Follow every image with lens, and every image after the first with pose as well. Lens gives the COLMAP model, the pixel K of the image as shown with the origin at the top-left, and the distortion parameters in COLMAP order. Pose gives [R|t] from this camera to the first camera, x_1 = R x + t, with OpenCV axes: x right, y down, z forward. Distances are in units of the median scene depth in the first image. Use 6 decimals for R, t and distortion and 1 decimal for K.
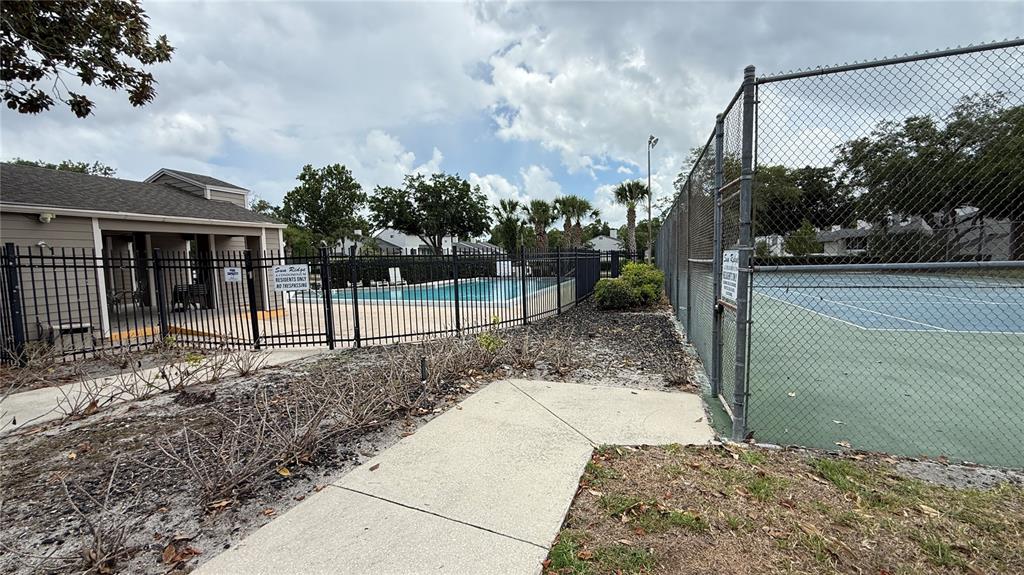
lens RADIAL K [[409.3, 0, 509.7], [0, 409.3, 284.3], [0, 0, 1]] dist [-0.000954, 0.000614]
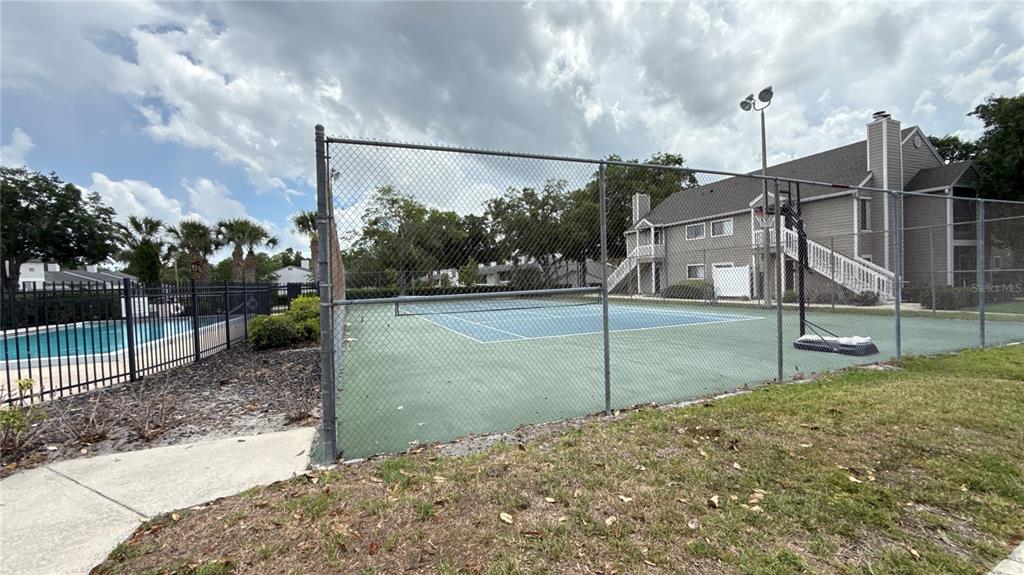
lens RADIAL K [[409.3, 0, 516.5], [0, 409.3, 282.0], [0, 0, 1]] dist [-0.000954, 0.000614]
pose [[0.762387, -0.003813, 0.647110, 0.064166], [0.056555, 0.996549, -0.060758, 0.000494], [-0.644645, 0.082918, 0.759972, -0.044143]]
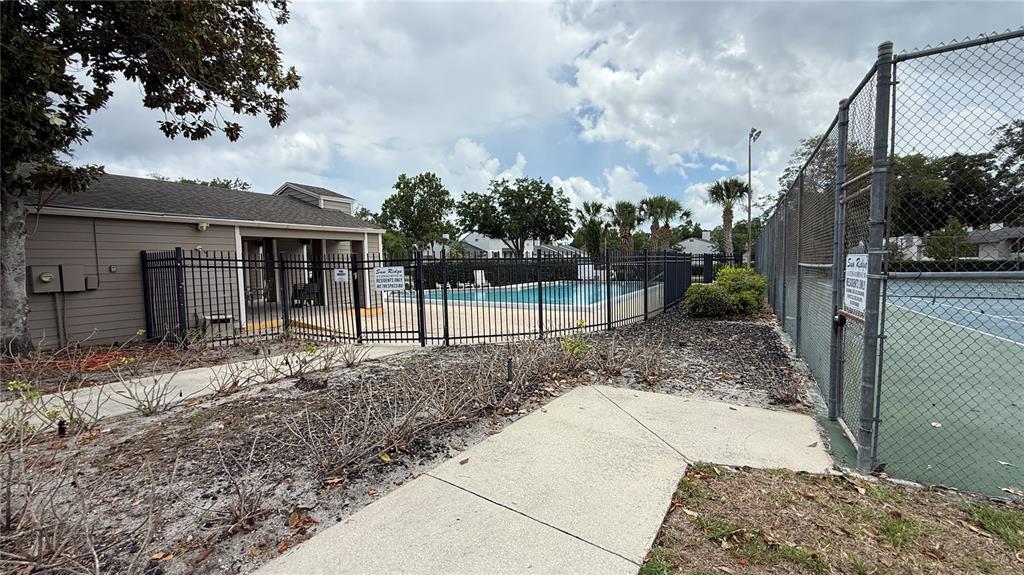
lens RADIAL K [[409.3, 0, 509.3], [0, 409.3, 284.2], [0, 0, 1]] dist [-0.000954, 0.000614]
pose [[0.980414, 0.015280, -0.196353, -0.004459], [-0.016791, 0.999841, -0.006035, -0.000093], [0.196230, 0.009214, 0.980515, -0.001107]]
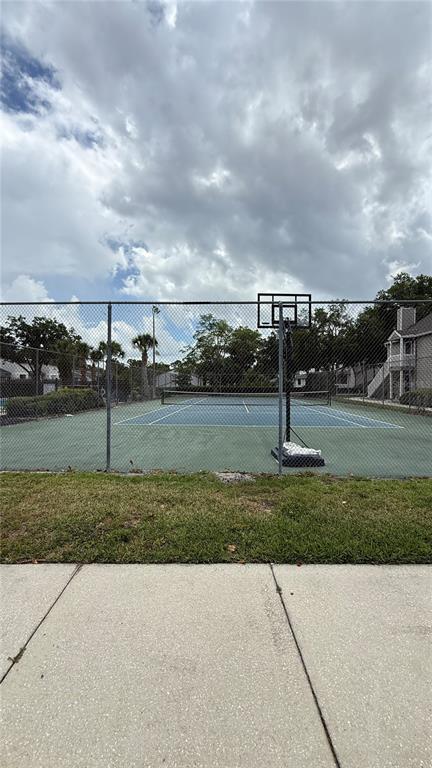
lens RADIAL K [[307.0, 0, 229.3], [0, 307.0, 370.3], [0, 0, 1]] dist [-0.000954, 0.000614]
pose [[0.958174, 0.030796, 0.284526, 0.412928], [0.000174, 0.994130, -0.108189, -0.000921], [-0.286188, 0.103713, 0.952544, -0.207837]]
